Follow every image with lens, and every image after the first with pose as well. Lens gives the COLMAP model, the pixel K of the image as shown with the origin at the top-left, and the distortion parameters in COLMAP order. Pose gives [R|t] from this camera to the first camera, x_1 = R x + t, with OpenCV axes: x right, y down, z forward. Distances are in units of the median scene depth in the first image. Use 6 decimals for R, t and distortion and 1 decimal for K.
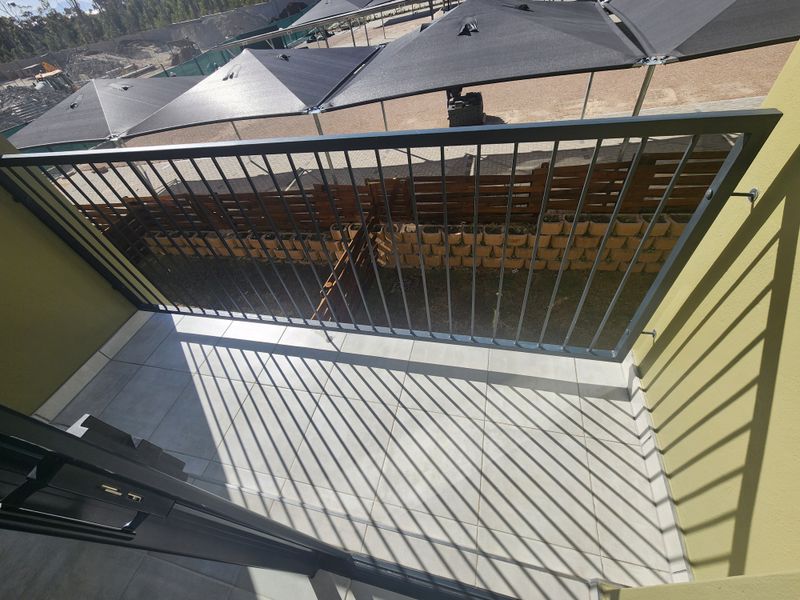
lens RADIAL K [[330.7, 0, 397.8], [0, 330.7, 299.6], [0, 0, 1]] dist [0.002196, 0.001921]
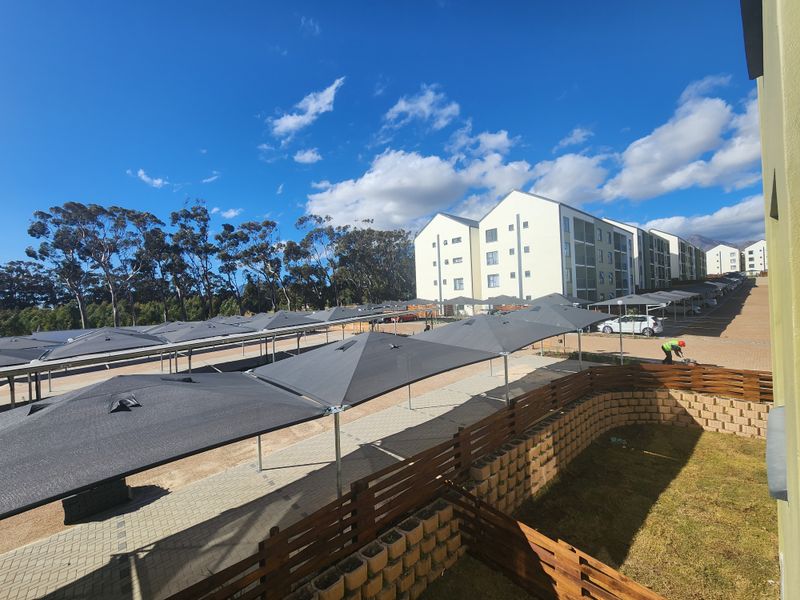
lens RADIAL K [[330.7, 0, 396.8], [0, 330.7, 301.3], [0, 0, 1]] dist [0.002196, 0.001921]
pose [[0.572231, 0.132867, 0.809258, -0.074474], [0.566467, 0.649515, -0.507193, -0.132375], [-0.593014, 0.748650, 0.296408, 0.118581]]
